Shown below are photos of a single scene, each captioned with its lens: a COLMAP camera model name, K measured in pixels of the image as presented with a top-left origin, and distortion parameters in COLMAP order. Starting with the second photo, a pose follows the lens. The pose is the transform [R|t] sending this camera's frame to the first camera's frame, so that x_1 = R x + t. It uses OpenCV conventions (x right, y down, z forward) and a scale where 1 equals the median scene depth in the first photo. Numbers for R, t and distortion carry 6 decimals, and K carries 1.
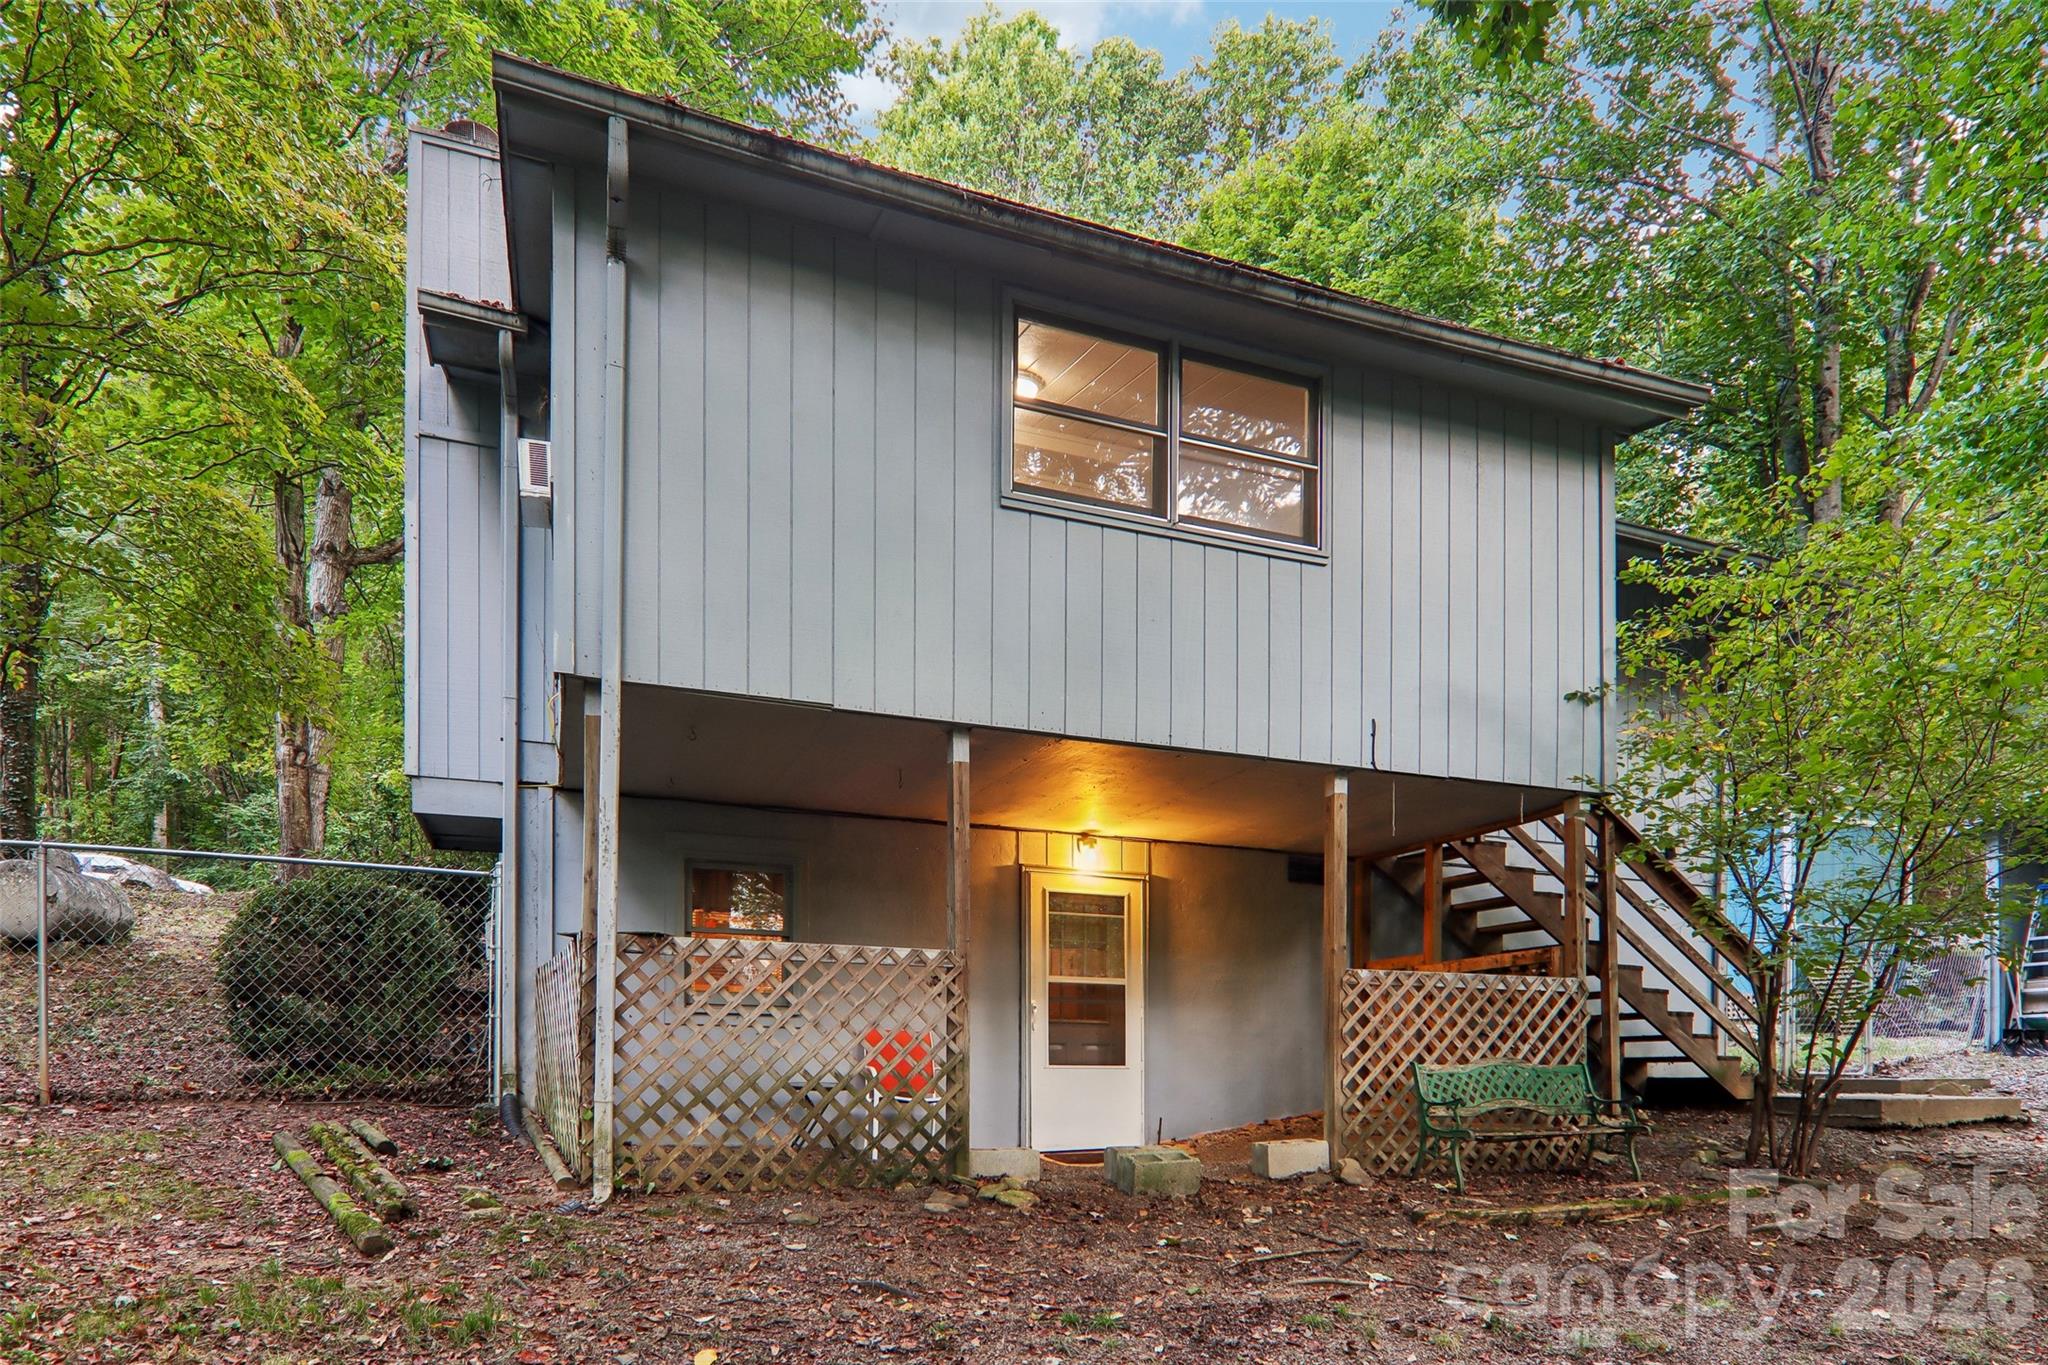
lens RADIAL K [[1154.3, 0, 1008.3], [0, 1154.3, 664.1], [0, 0, 1]] dist [-0.001343, -0.003431]
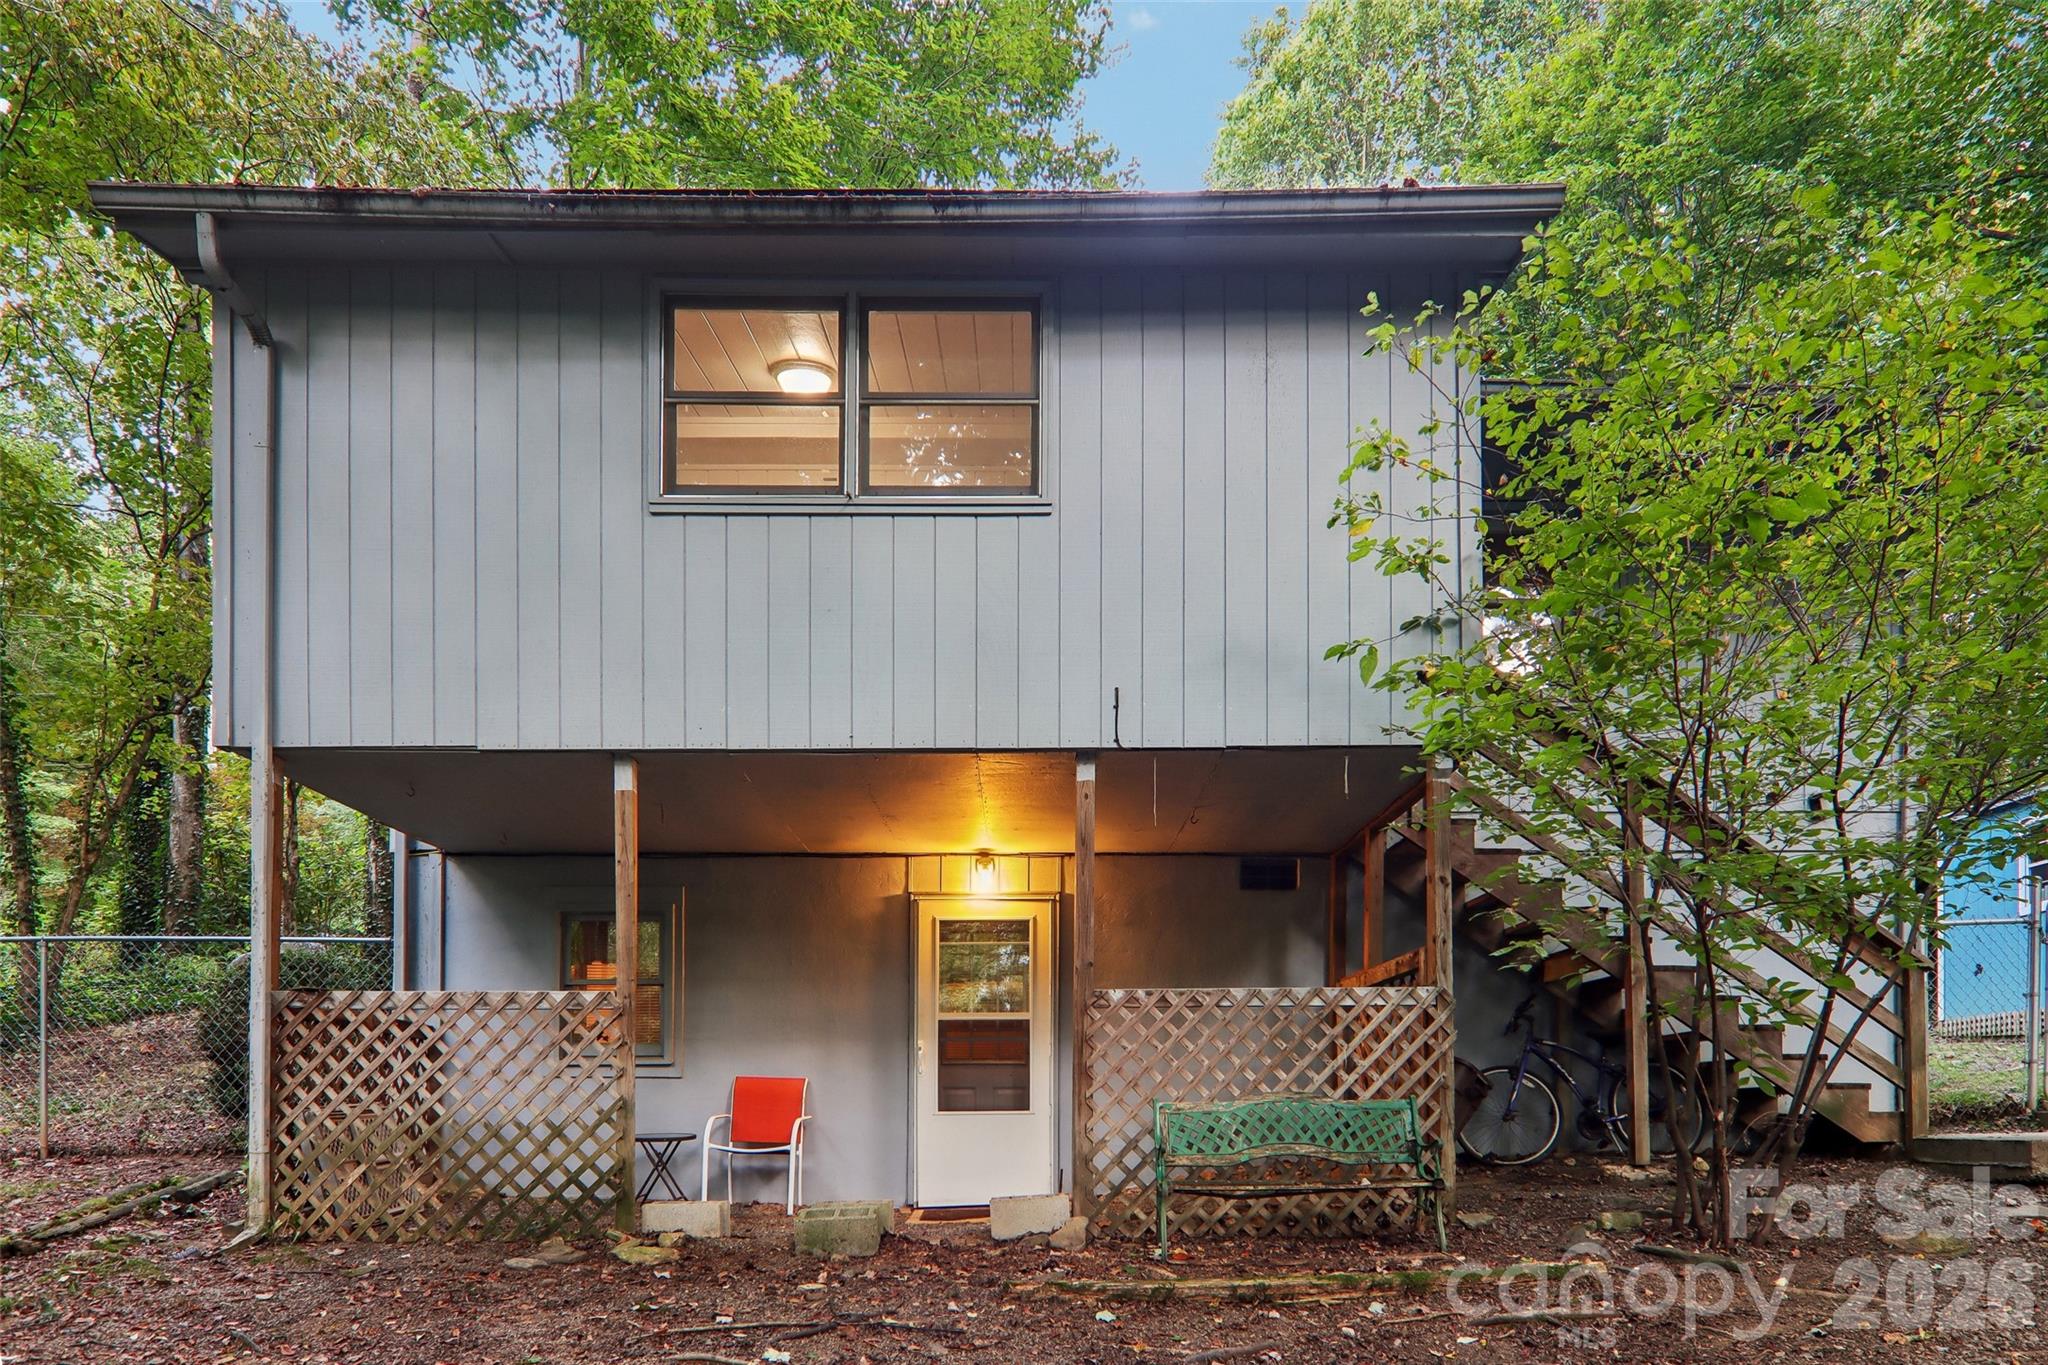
lens RADIAL K [[1215.5, 0, 1031.8], [0, 1215.5, 700.3], [0, 0, 1]] dist [-0.000571, -0.002692]
pose [[0.938565, -0.125940, -0.321303, 0.510297], [0.127340, 0.991718, -0.016744, 0.060117], [0.320750, -0.025199, 0.946829, 0.145434]]
